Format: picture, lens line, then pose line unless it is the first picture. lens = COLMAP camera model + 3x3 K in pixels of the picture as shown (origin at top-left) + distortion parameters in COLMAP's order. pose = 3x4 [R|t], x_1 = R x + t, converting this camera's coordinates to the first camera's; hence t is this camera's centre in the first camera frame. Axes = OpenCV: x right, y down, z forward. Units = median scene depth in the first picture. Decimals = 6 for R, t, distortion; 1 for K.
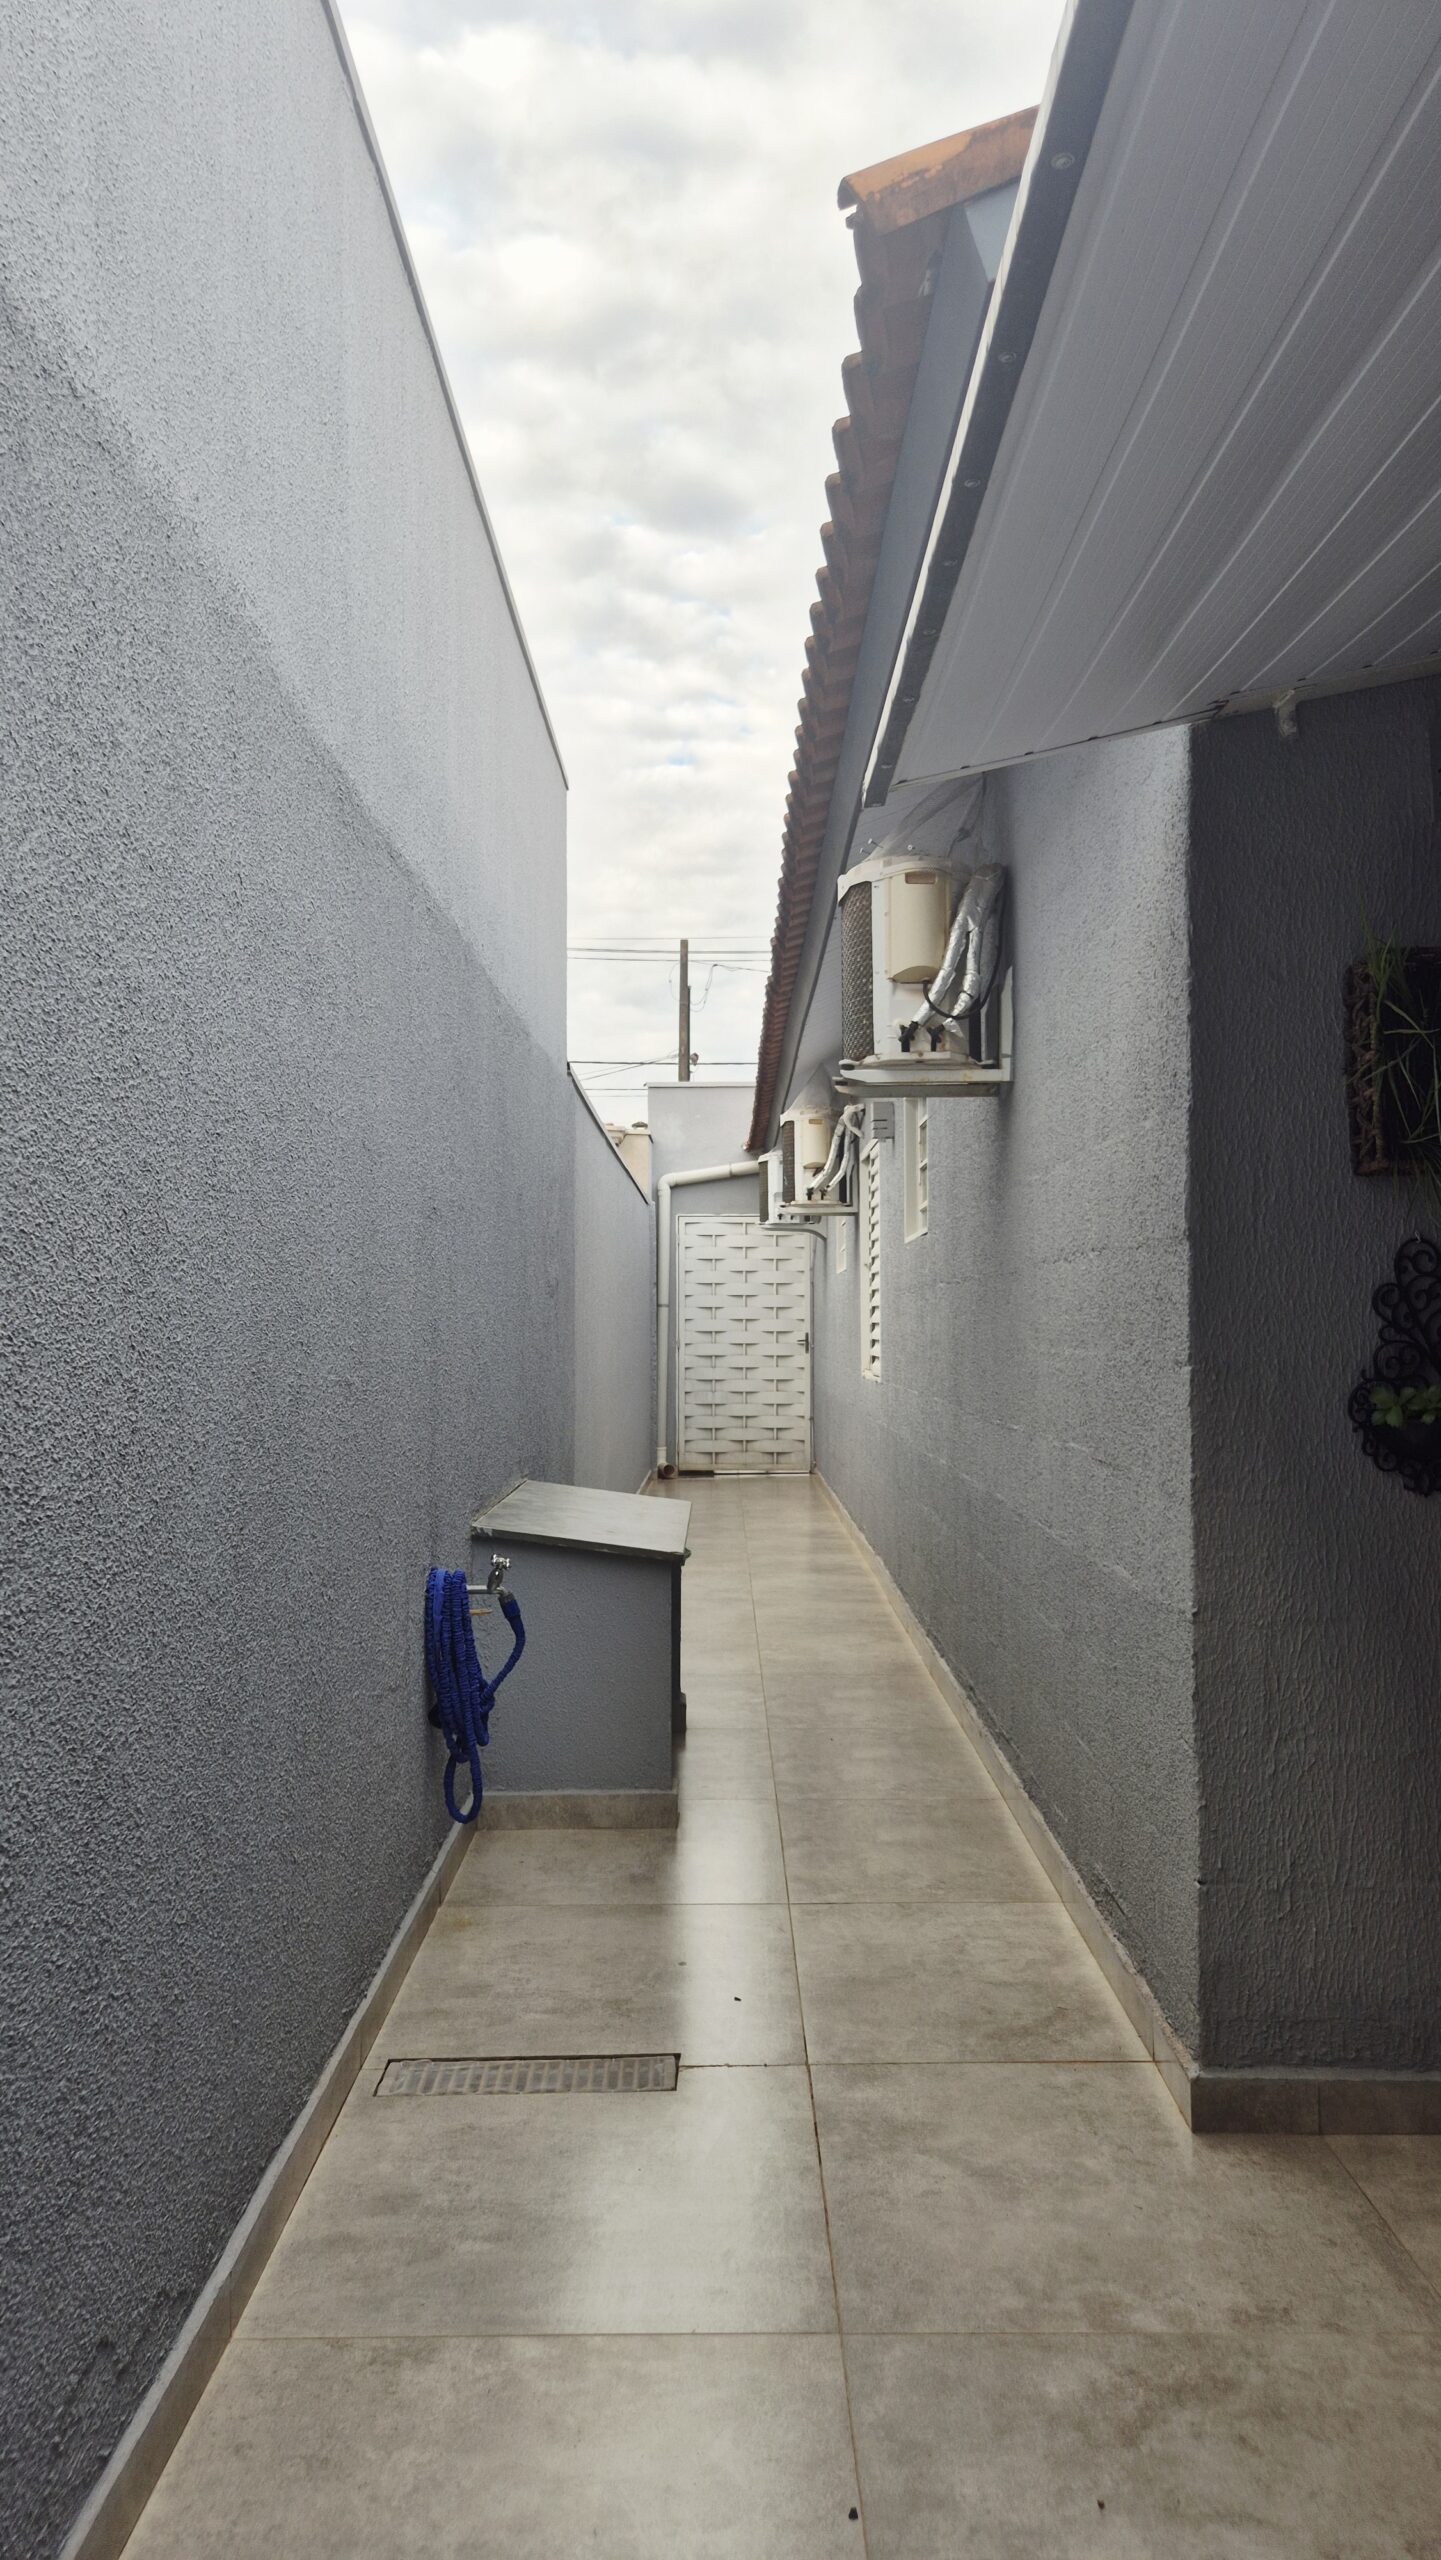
lens RADIAL K [[1696.8, 0, 720.5], [0, 1696.8, 1280.0], [0, 0, 1]] dist [0.074173, -0.058523]
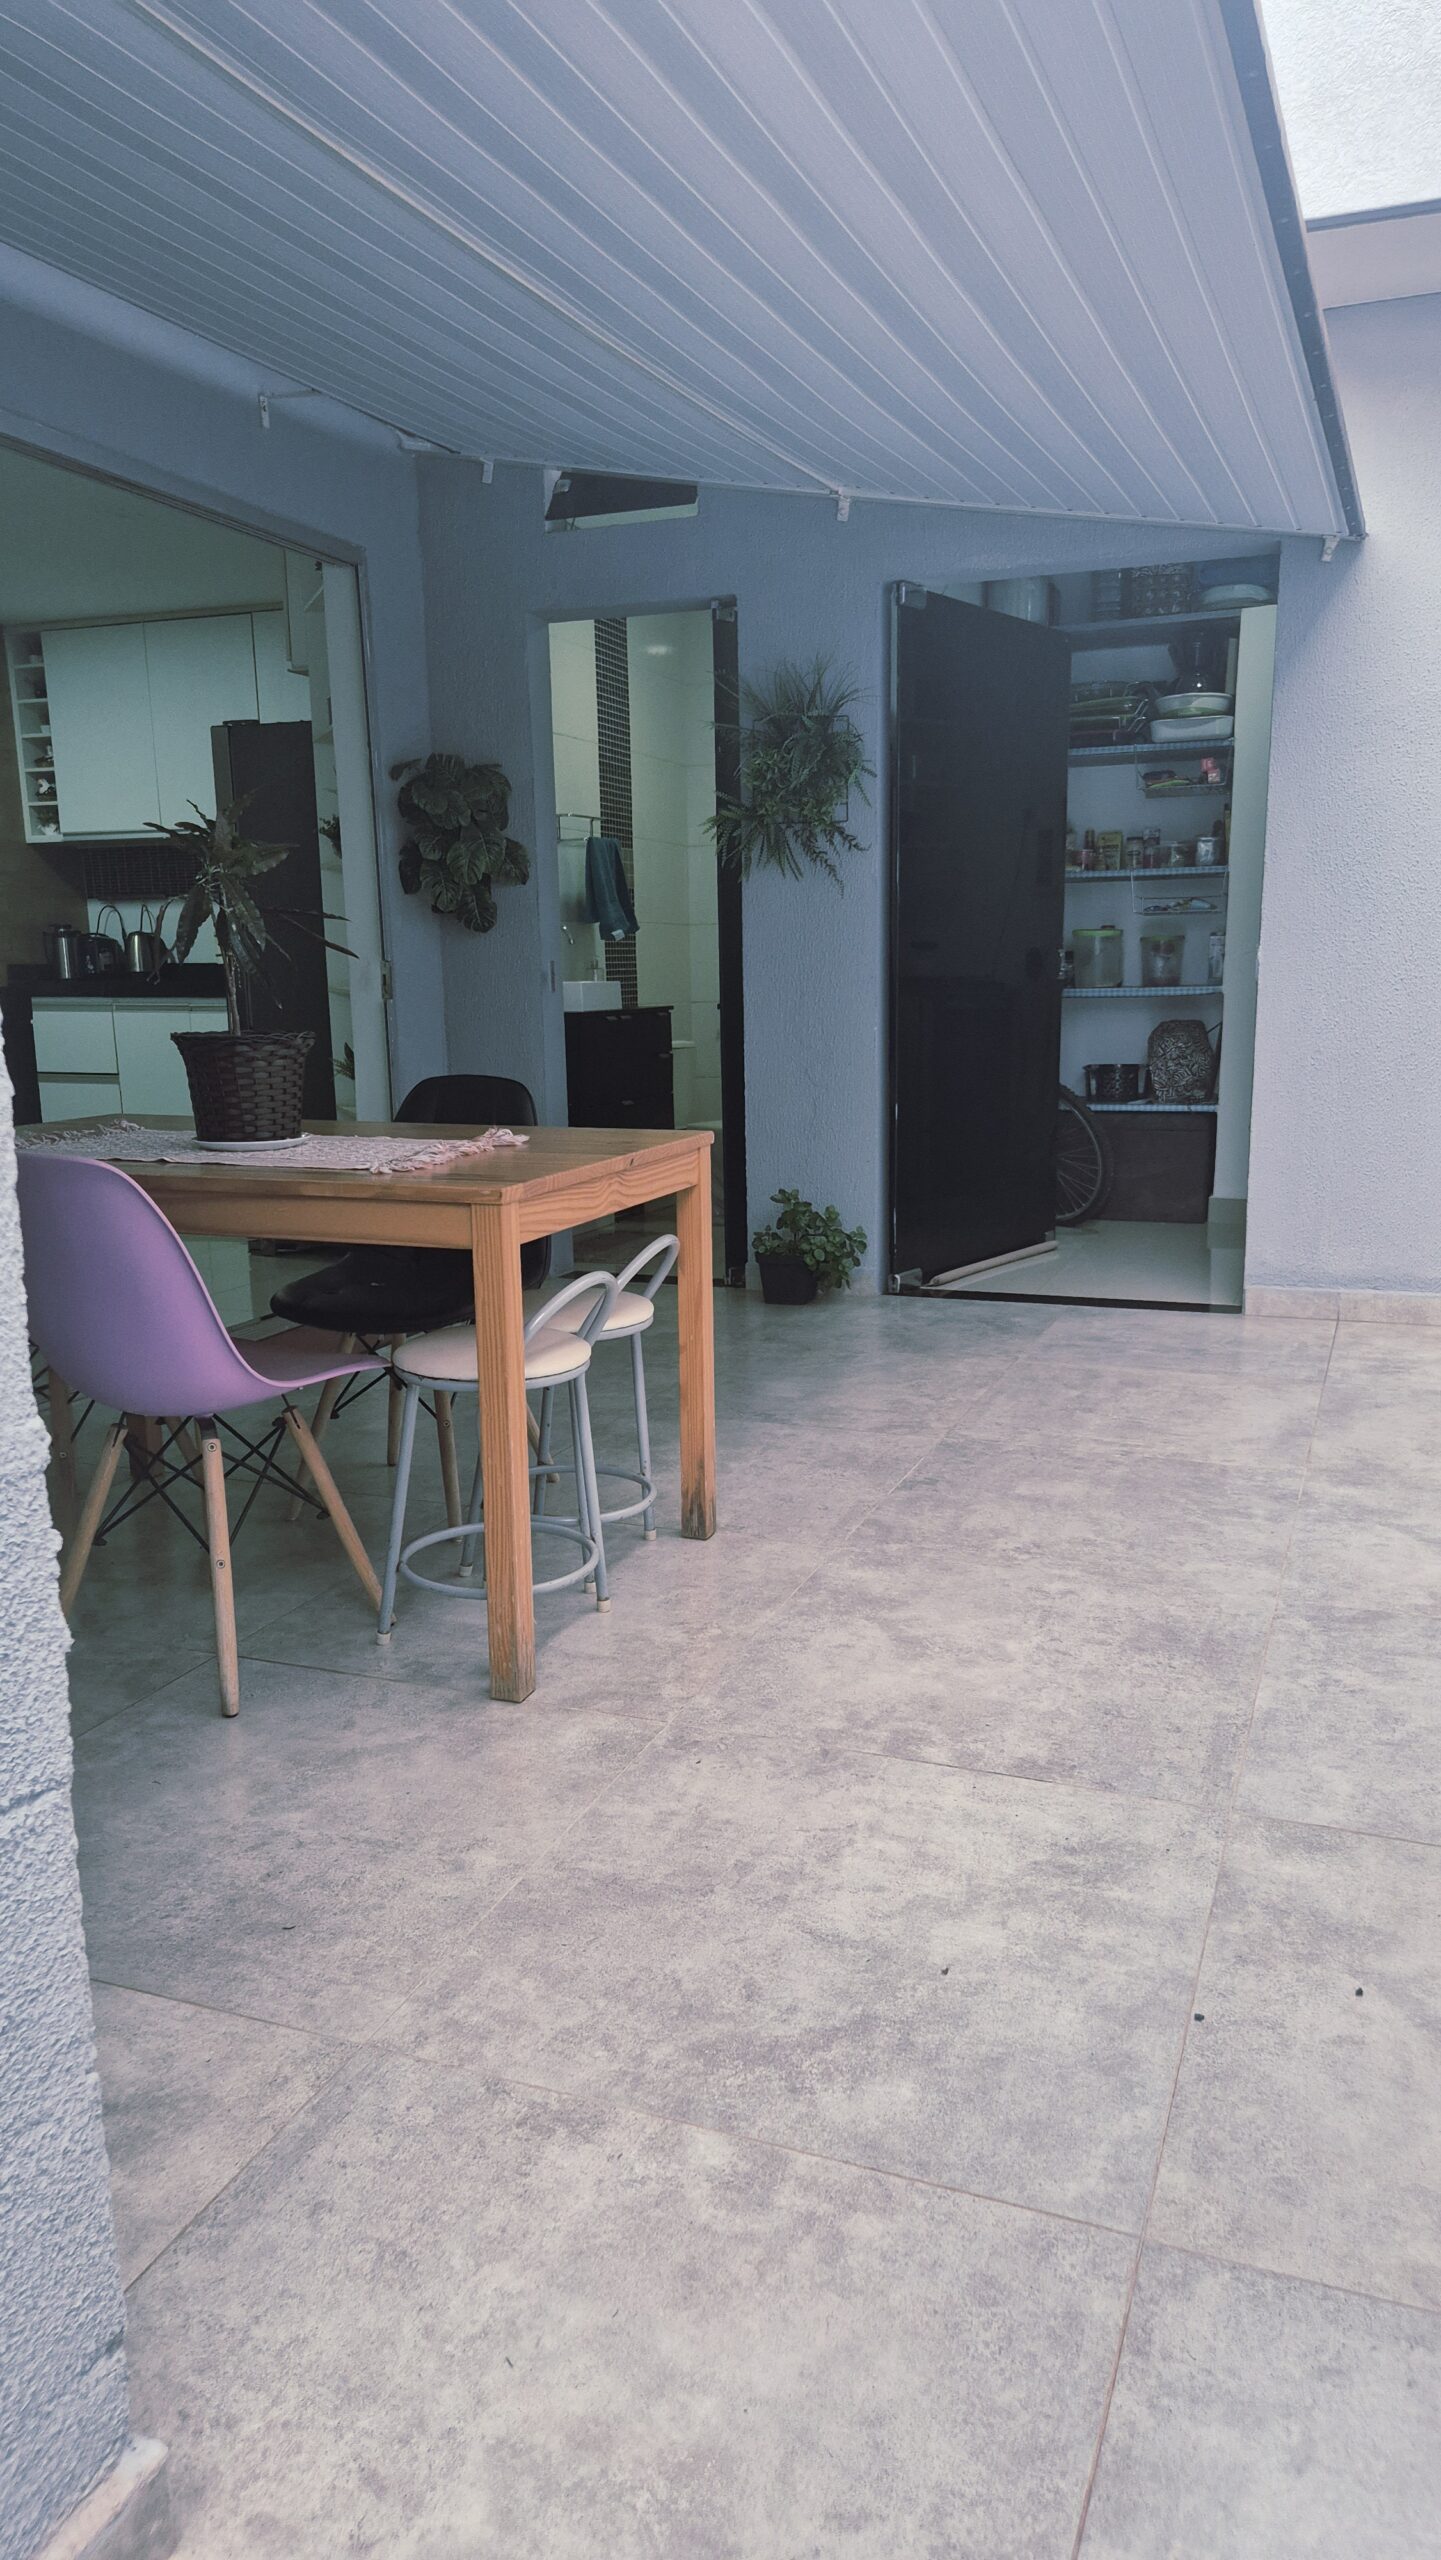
lens RADIAL K [[1681.9, 0, 731.8], [0, 1681.9, 1322.6], [0, 0, 1]] dist [0.066162, -0.050011]
pose [[-0.929041, -0.062931, 0.364586, -0.003029], [0.005984, 0.982743, 0.184881, 0.100749], [-0.369929, 0.173944, -0.912632, 1.316825]]
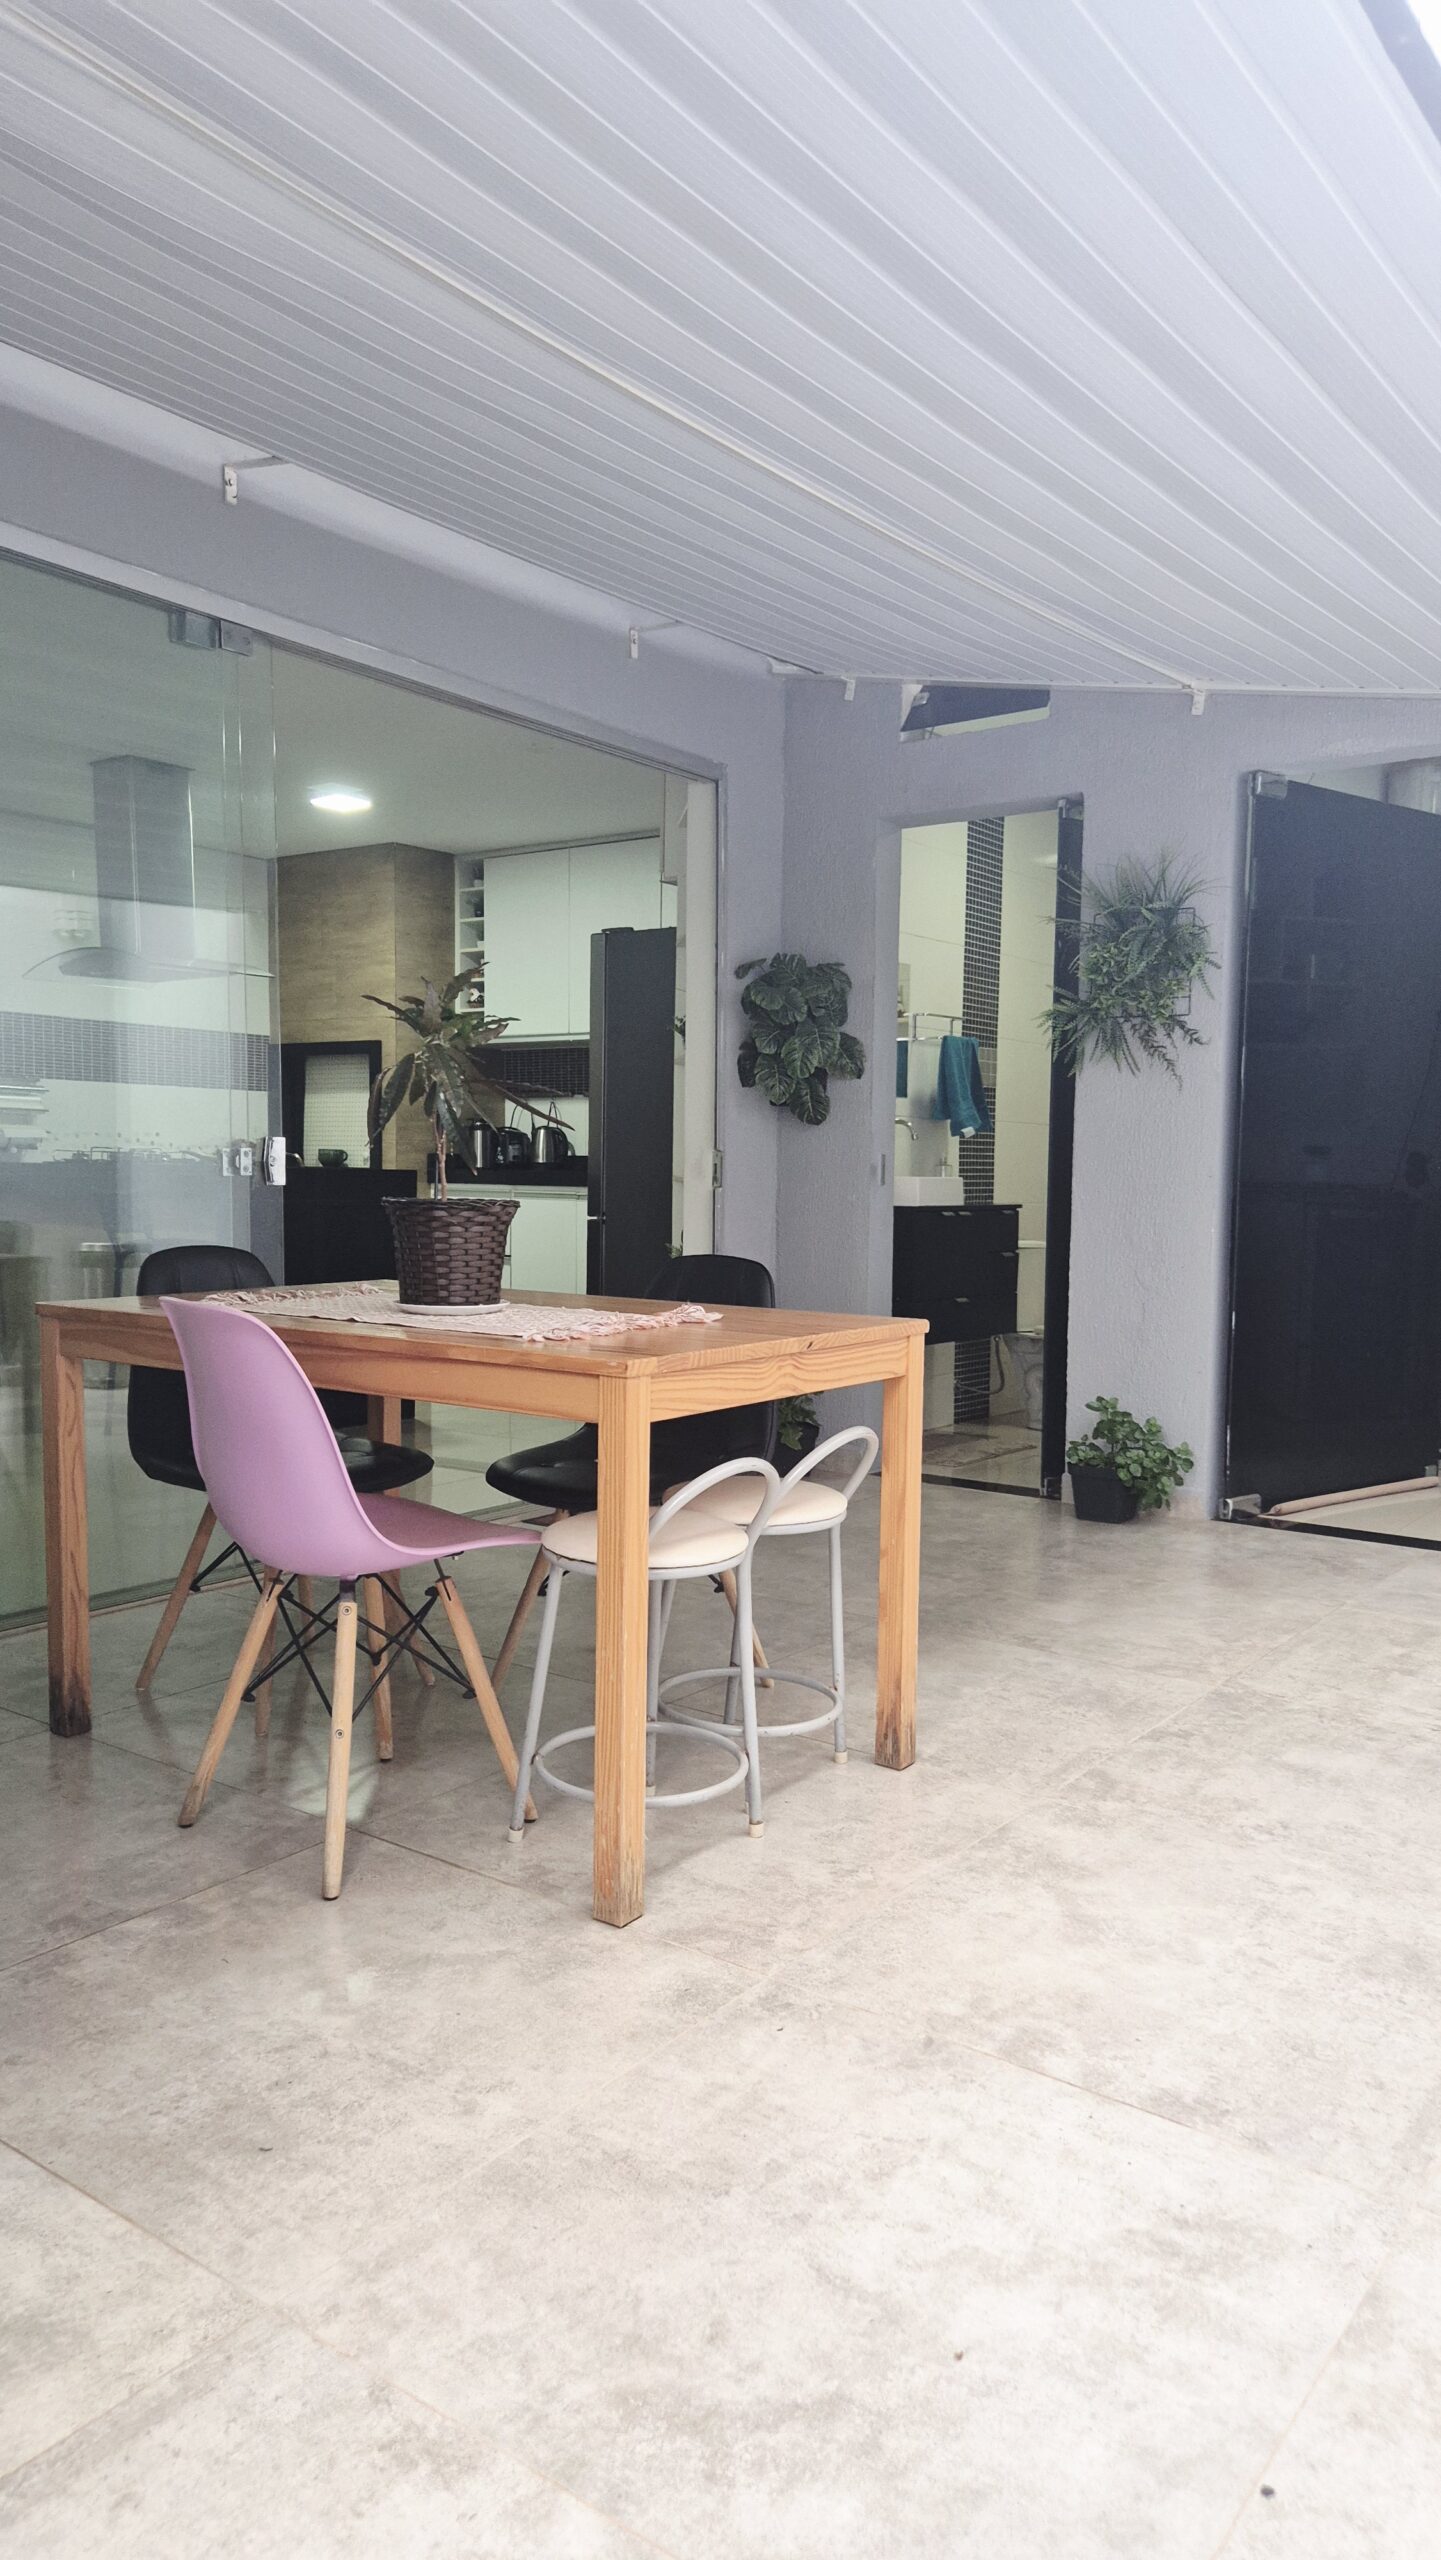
lens RADIAL K [[1680.8, 0, 724.4], [0, 1680.8, 1315.4], [0, 0, 1]] dist [0.080183, -0.066662]
pose [[-0.798381, -0.060254, 0.599131, -0.102454], [-0.027268, 0.997578, 0.063988, 0.116944], [-0.601535, 0.034749, -0.798090, 1.179289]]
